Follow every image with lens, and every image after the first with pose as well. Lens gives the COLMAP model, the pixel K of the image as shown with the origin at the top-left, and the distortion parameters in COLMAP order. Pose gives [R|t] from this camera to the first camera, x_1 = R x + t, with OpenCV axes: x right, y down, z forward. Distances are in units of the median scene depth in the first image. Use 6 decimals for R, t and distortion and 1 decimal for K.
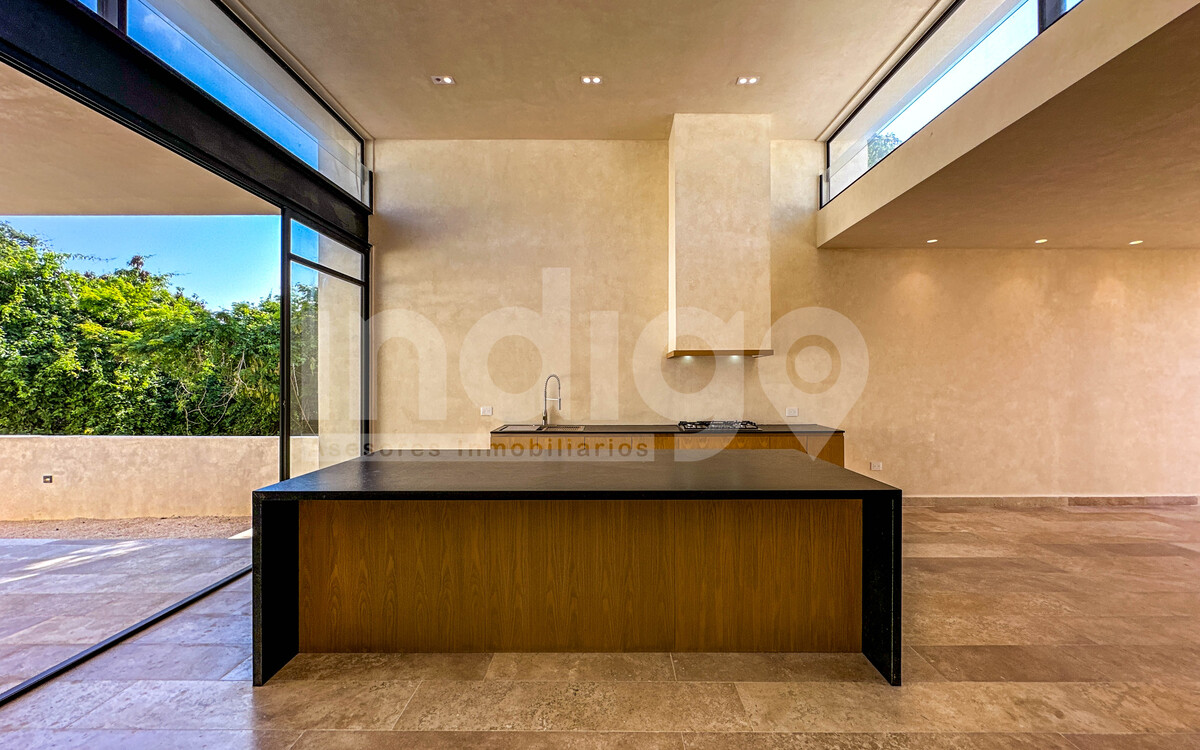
lens RADIAL K [[487.4, 0, 610.0], [0, 487.4, 375.8], [0, 0, 1]] dist [-0.006519, 0.000912]
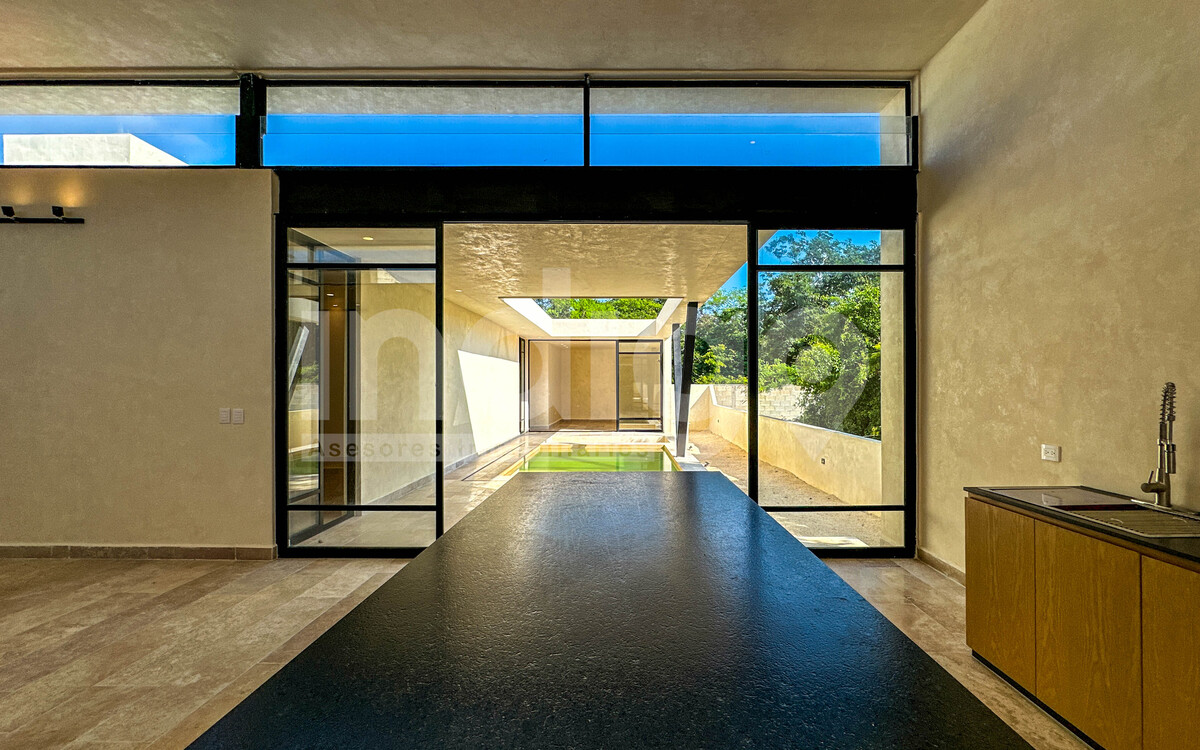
lens RADIAL K [[487.4, 0, 622.2], [0, 487.4, 389.7], [0, 0, 1]] dist [-0.006519, 0.000912]
pose [[0.001934, 0.010550, -0.999942, 0.275660], [0.003949, 0.999936, 0.010557, -0.002859], [0.999990, -0.003969, 0.001892, 0.547235]]
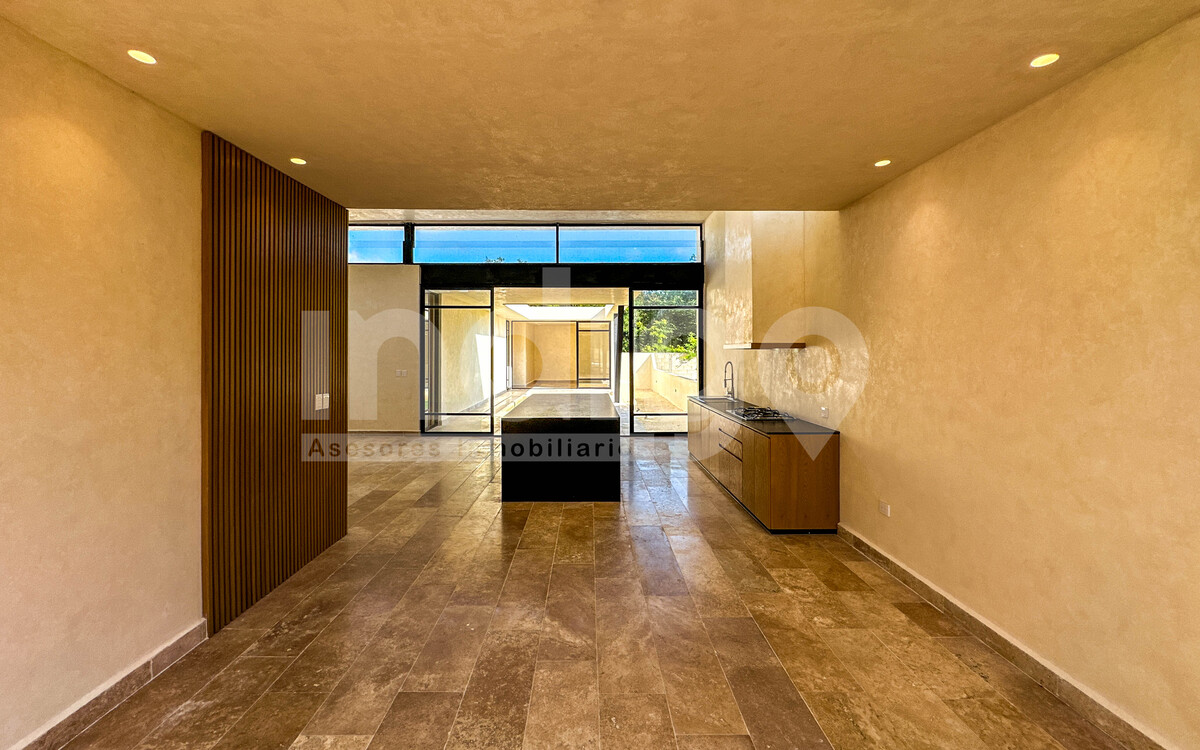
lens RADIAL K [[487.4, 0, 594.5], [0, 487.4, 347.7], [0, 0, 1]] dist [-0.006519, 0.000912]
pose [[0.017091, -0.003576, -0.999848, 1.242836], [0.003615, 0.999987, -0.003515, -0.037511], [0.999847, -0.003554, 0.017104, 0.596089]]
